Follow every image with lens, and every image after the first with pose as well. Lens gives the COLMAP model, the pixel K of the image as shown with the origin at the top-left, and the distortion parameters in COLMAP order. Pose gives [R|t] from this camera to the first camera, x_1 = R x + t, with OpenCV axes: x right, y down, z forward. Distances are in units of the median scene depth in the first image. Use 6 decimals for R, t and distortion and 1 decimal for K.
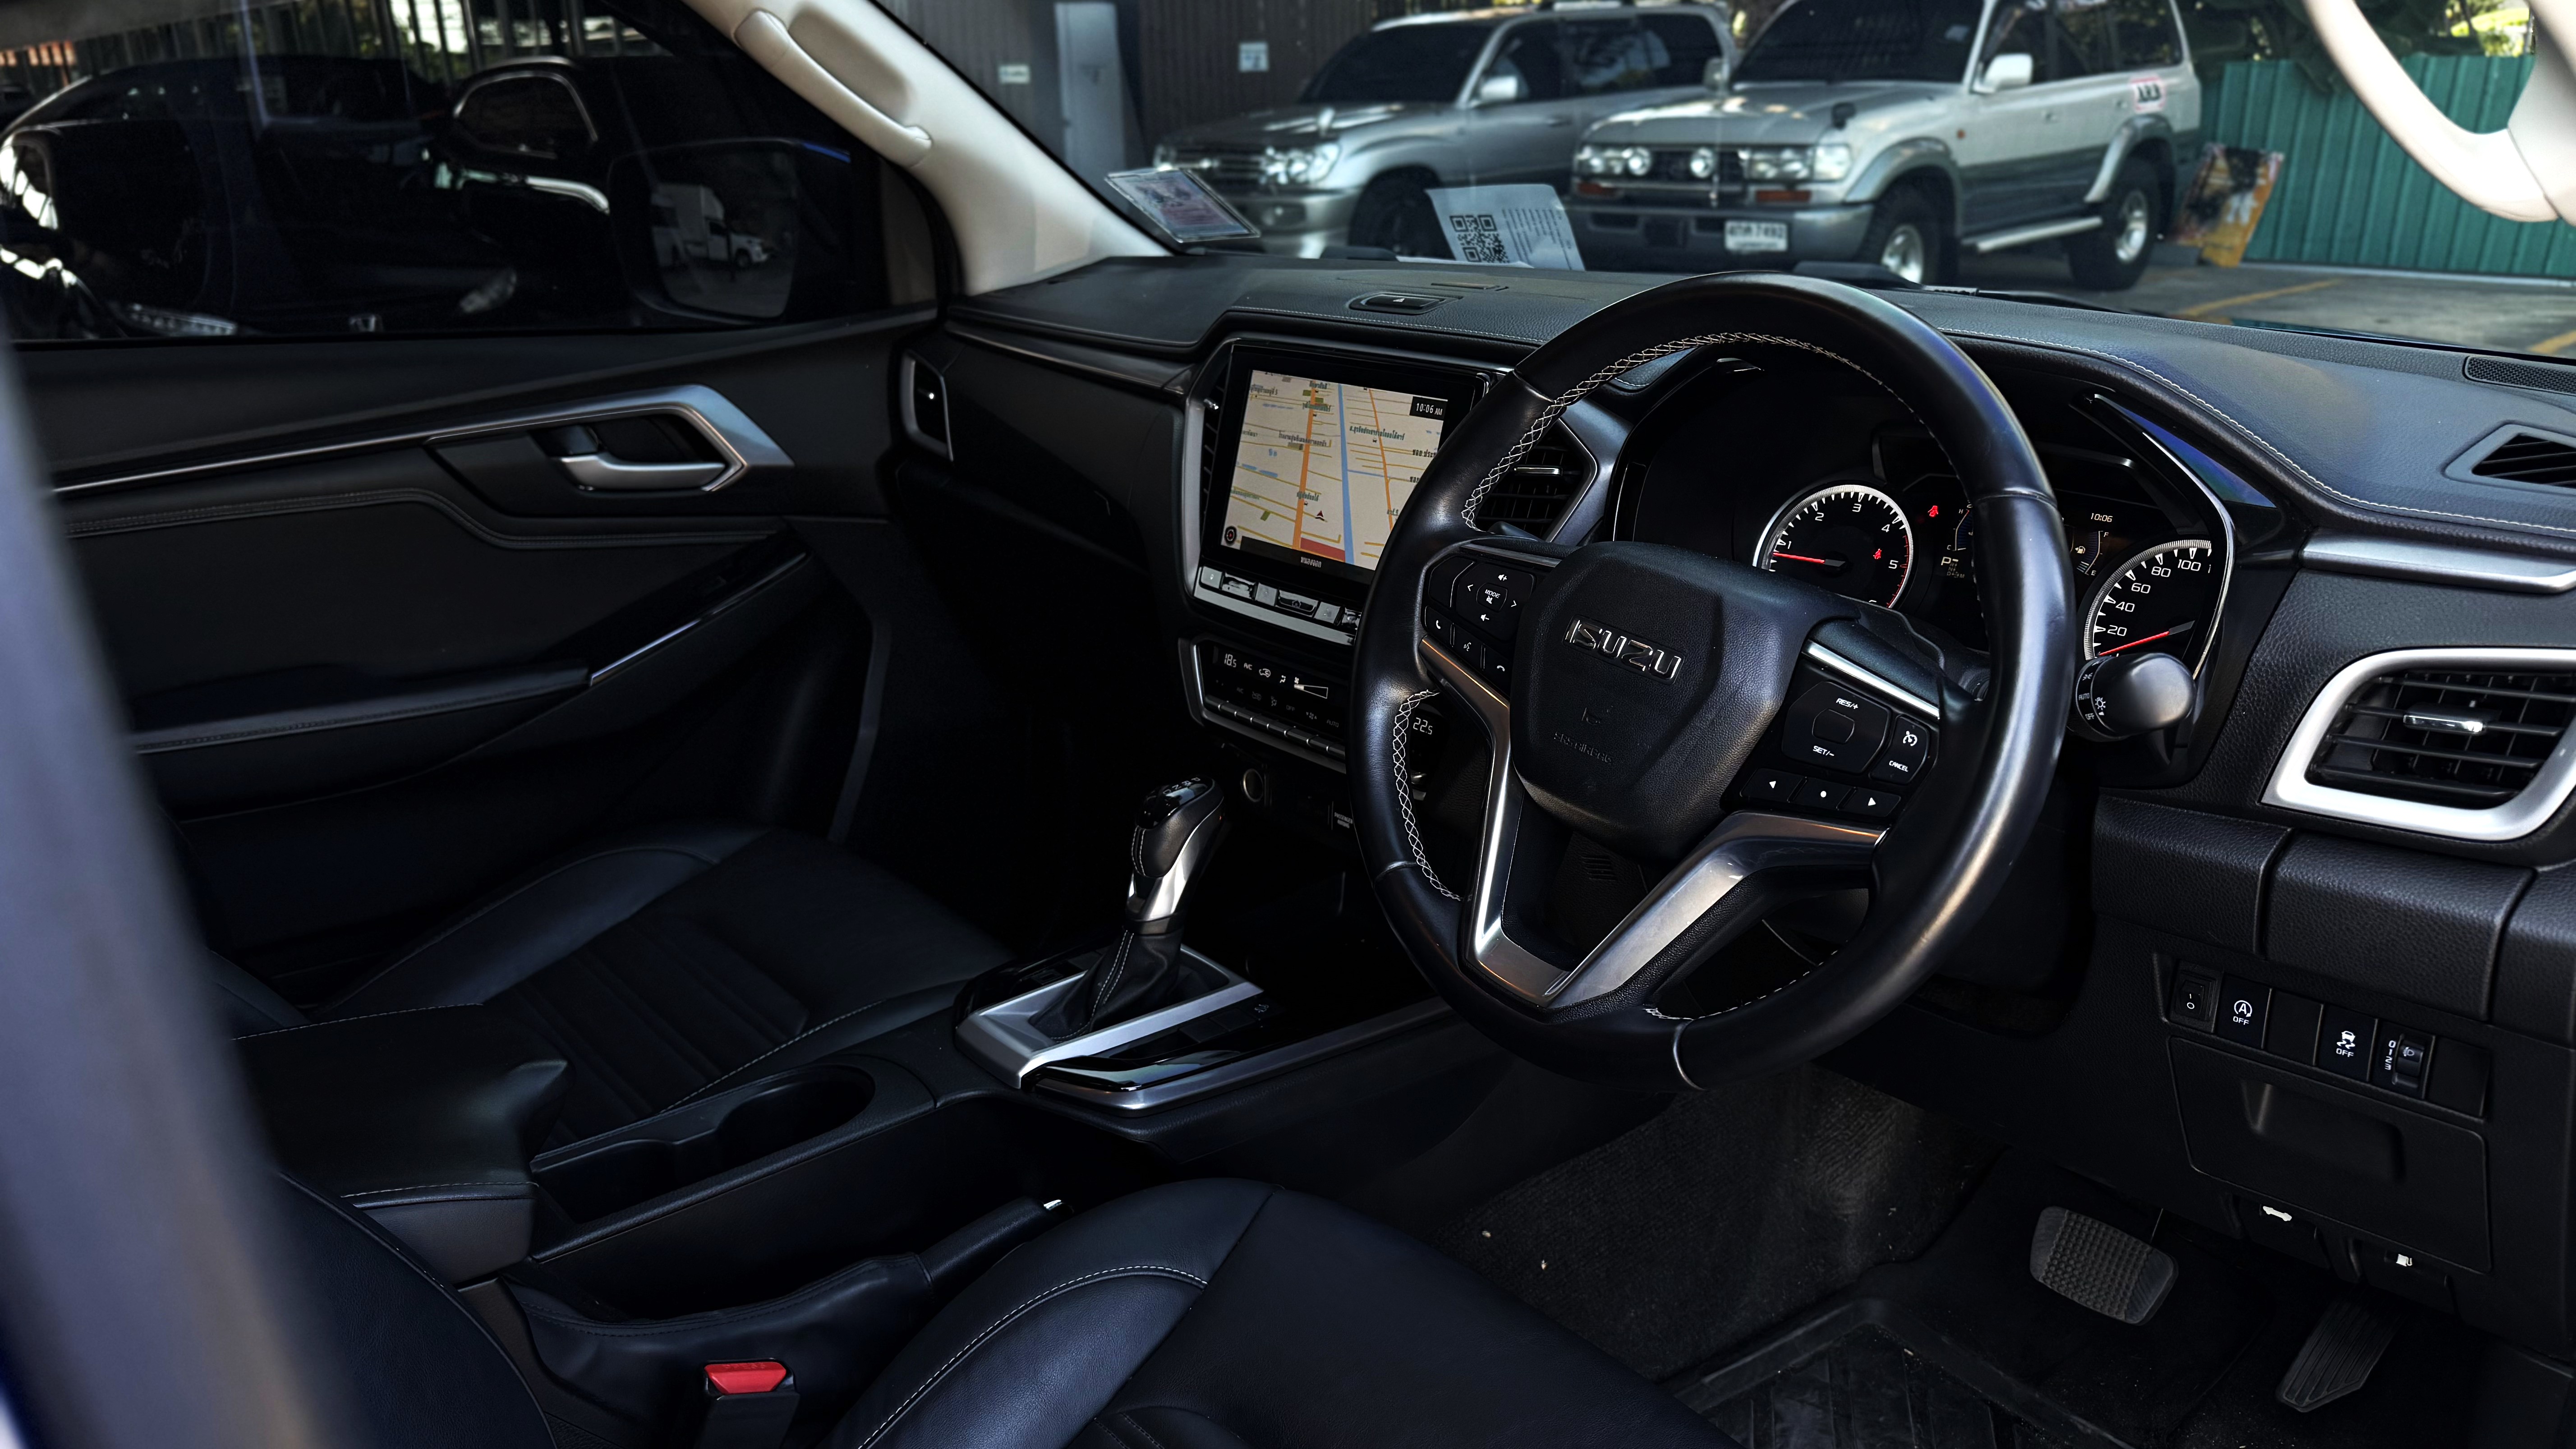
lens RADIAL K [[1828.0, 0, 1301.6], [0, 1828.0, 744.9], [0, 0, 1]] dist [0.044409, -0.025579]
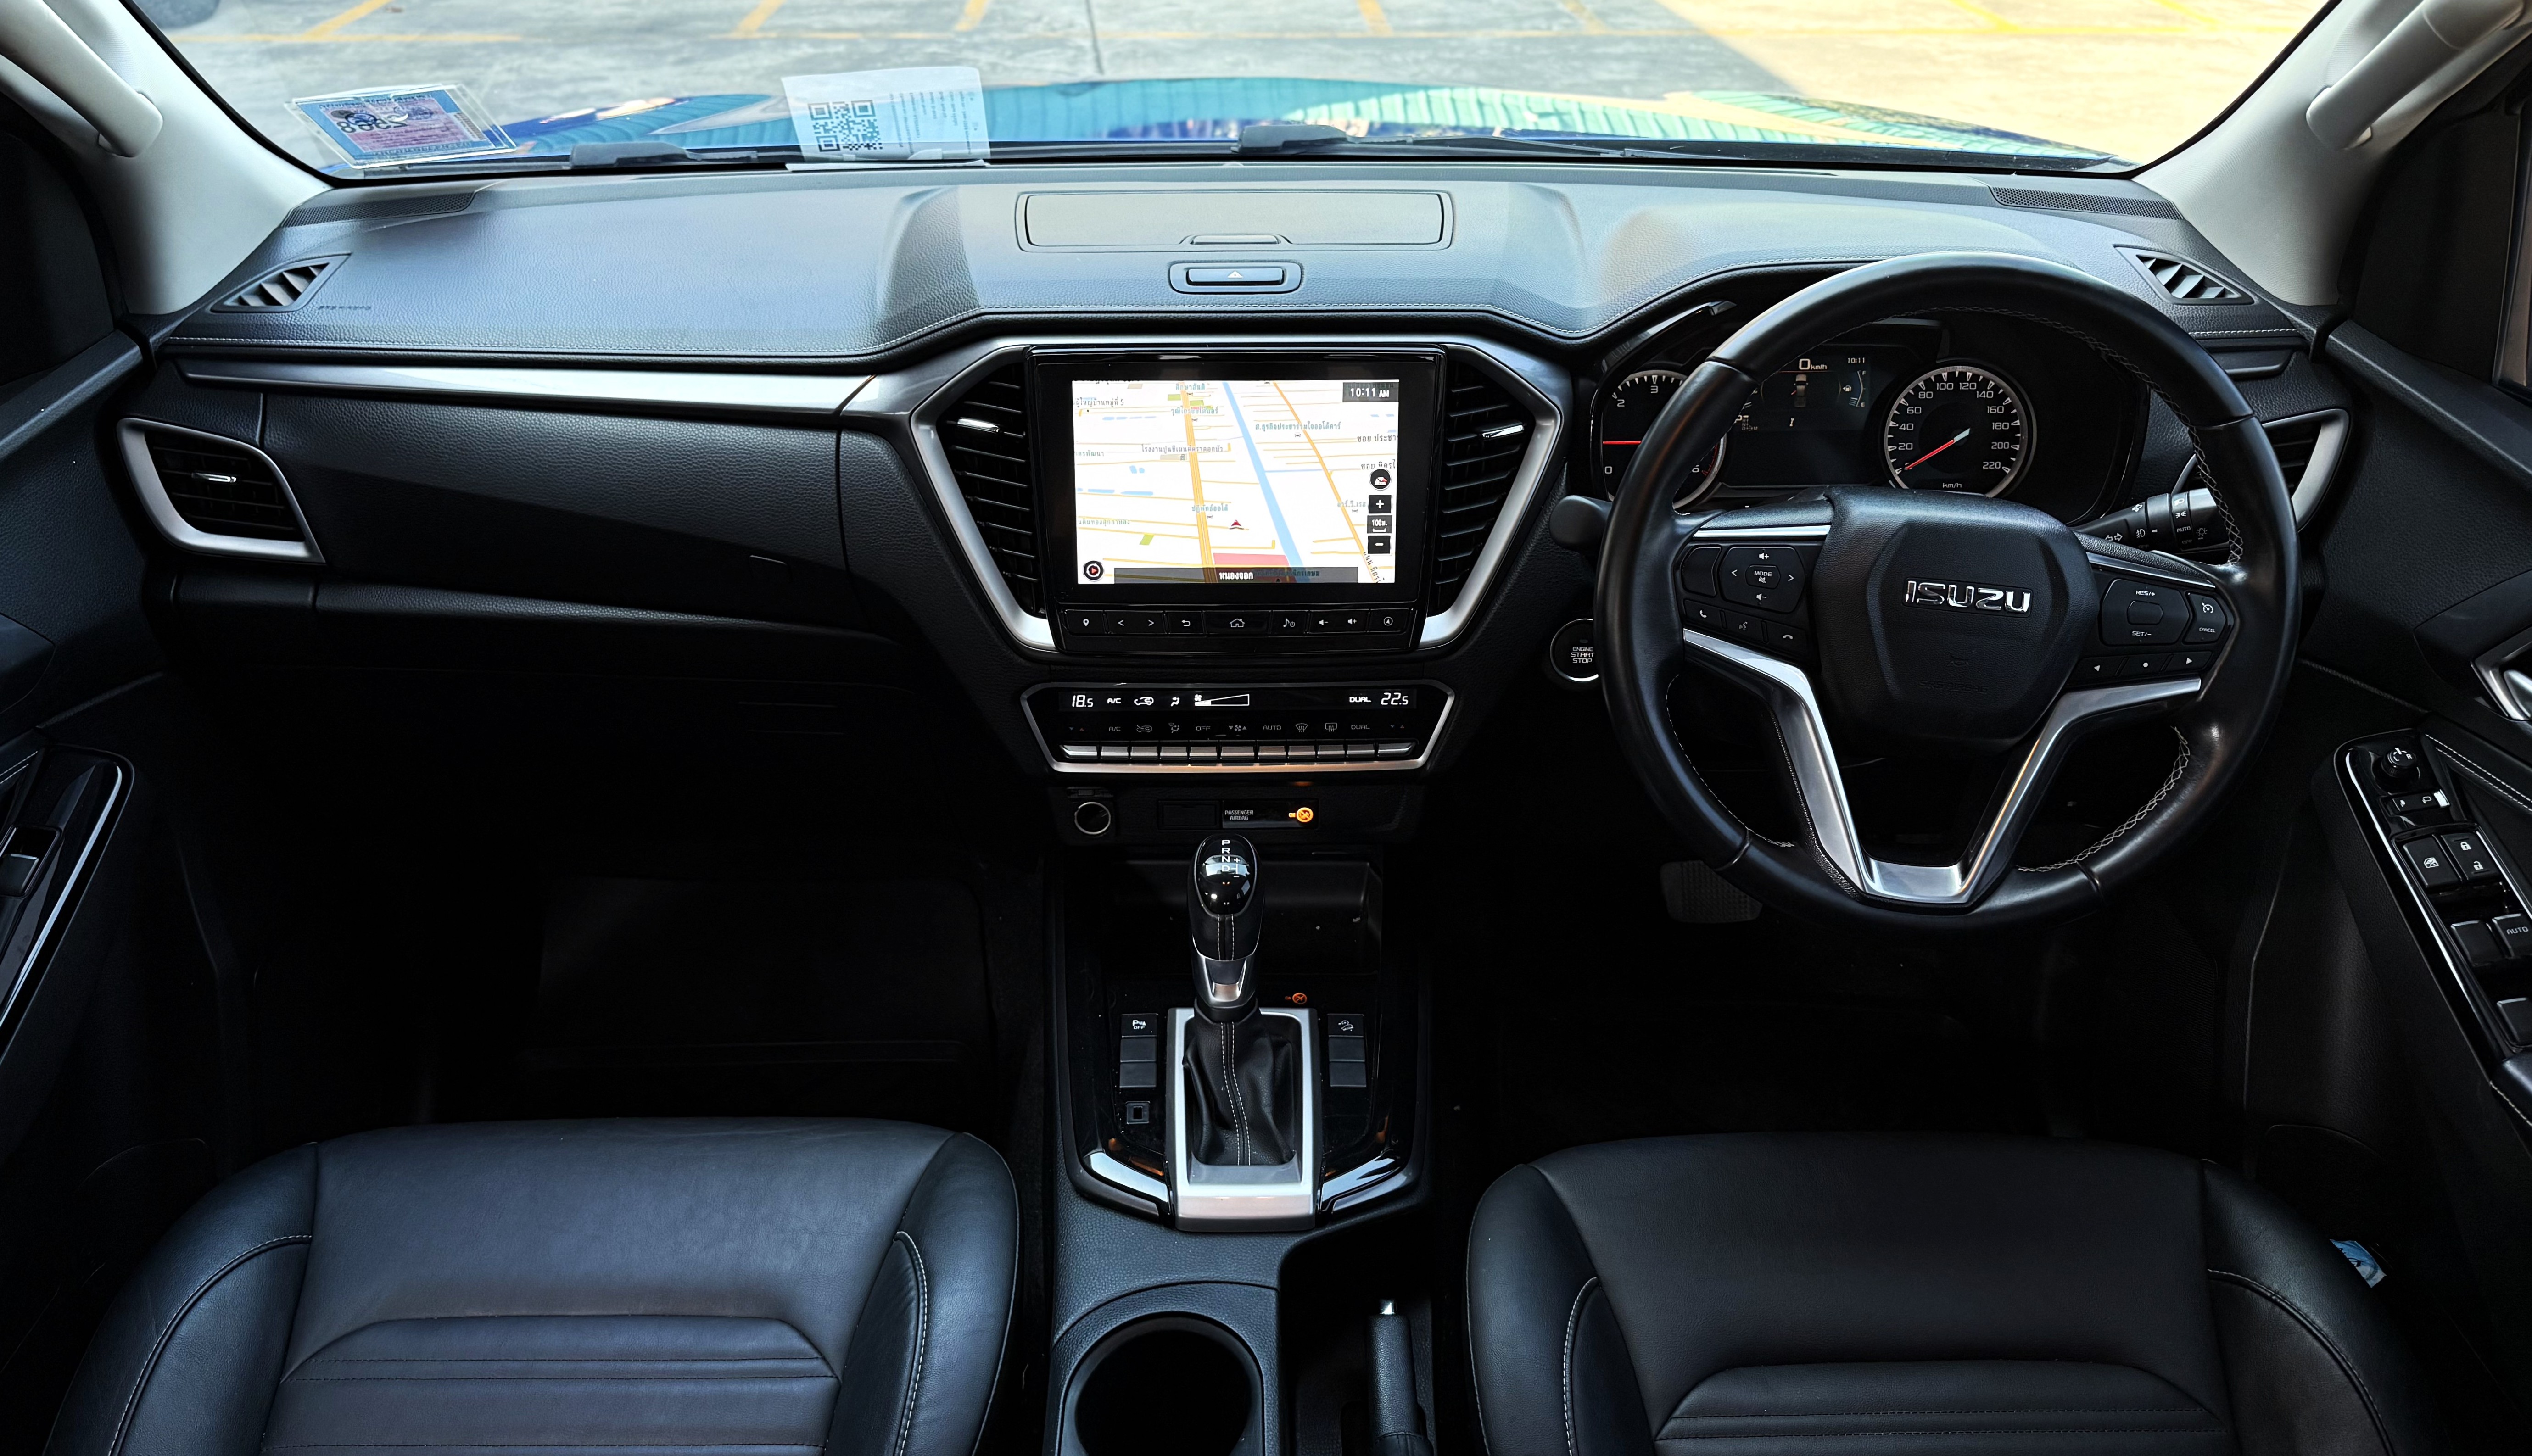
lens RADIAL K [[1814.1, 0, 1220.8], [0, 1814.1, 723.0], [0, 0, 1]] dist [0.046805, -0.000172]
pose [[0.641638, -0.368275, 0.672811, -0.664638], [0.251901, 0.929713, 0.268664, -0.287149], [-0.724463, -0.002903, 0.689308, 0.378724]]
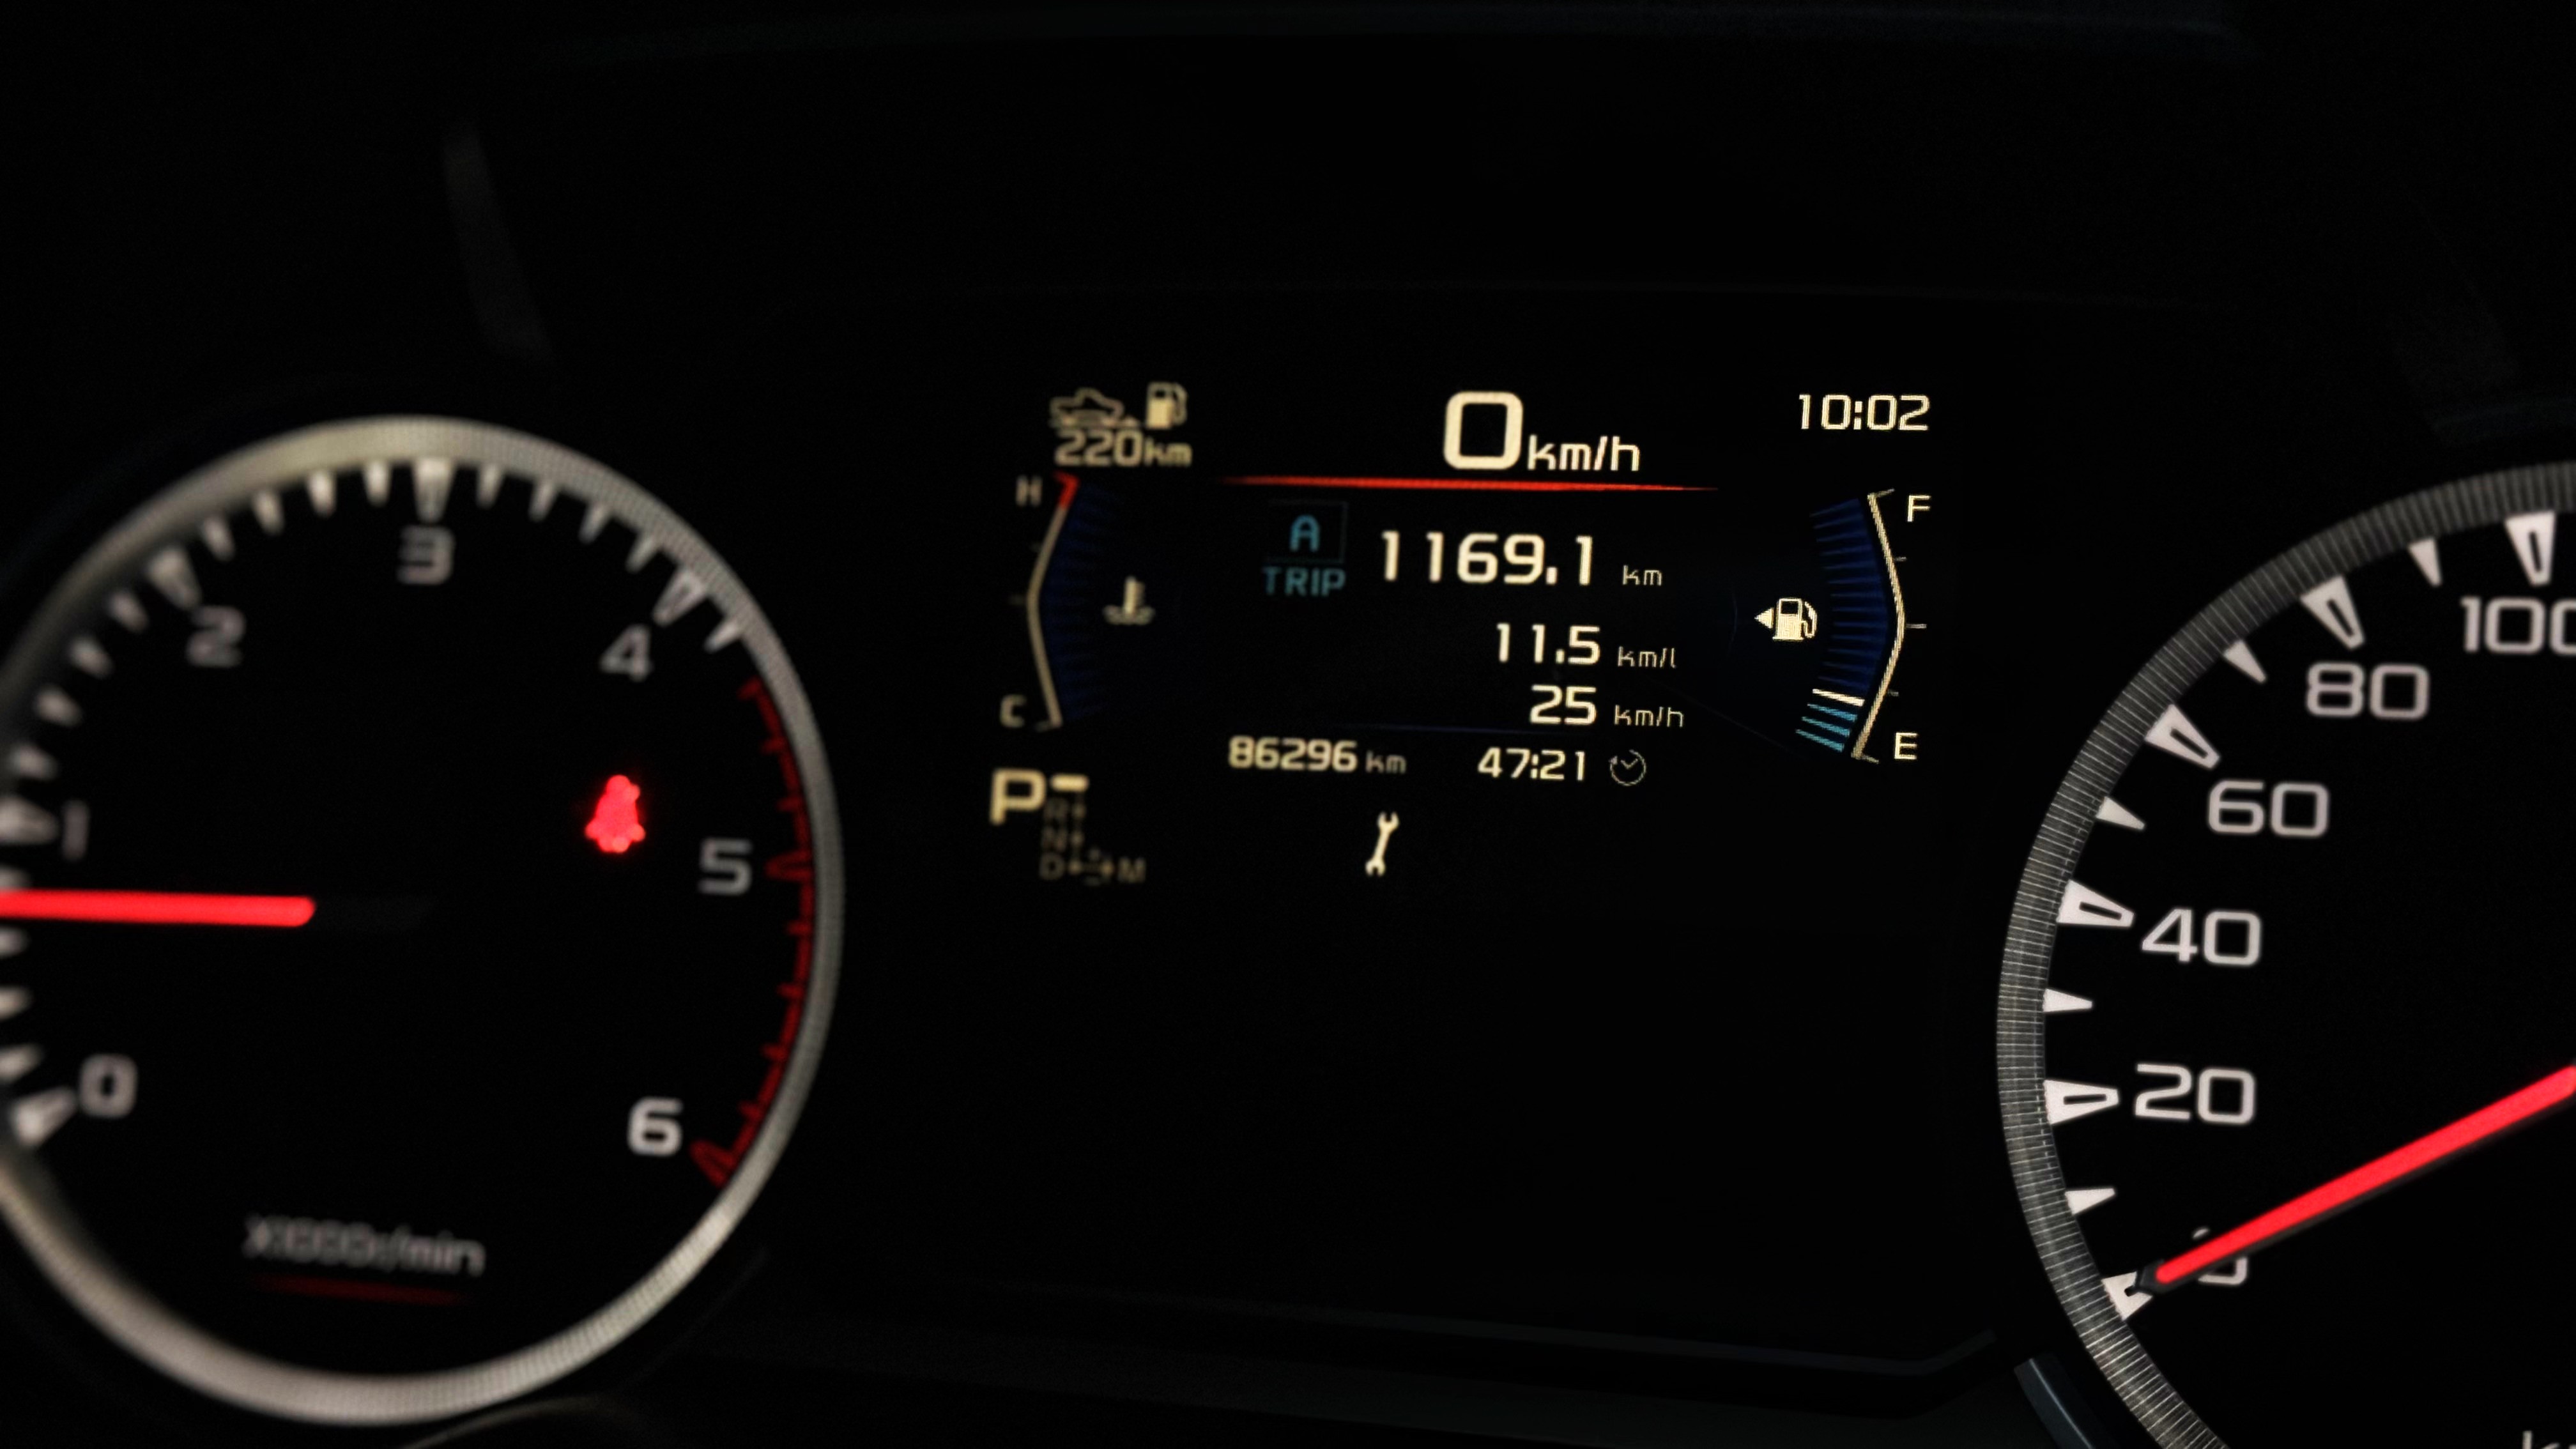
lens RADIAL K [[3664.5, 0, 1291.4], [0, 3664.5, 738.9], [0, 0, 1]] dist [0.192028, 0.000000]
pose [[0.848276, -0.181105, 0.497623, 0.184408], [0.211578, 0.977348, -0.004973, -0.087883], [-0.485451, 0.109504, 0.867379, 0.623960]]
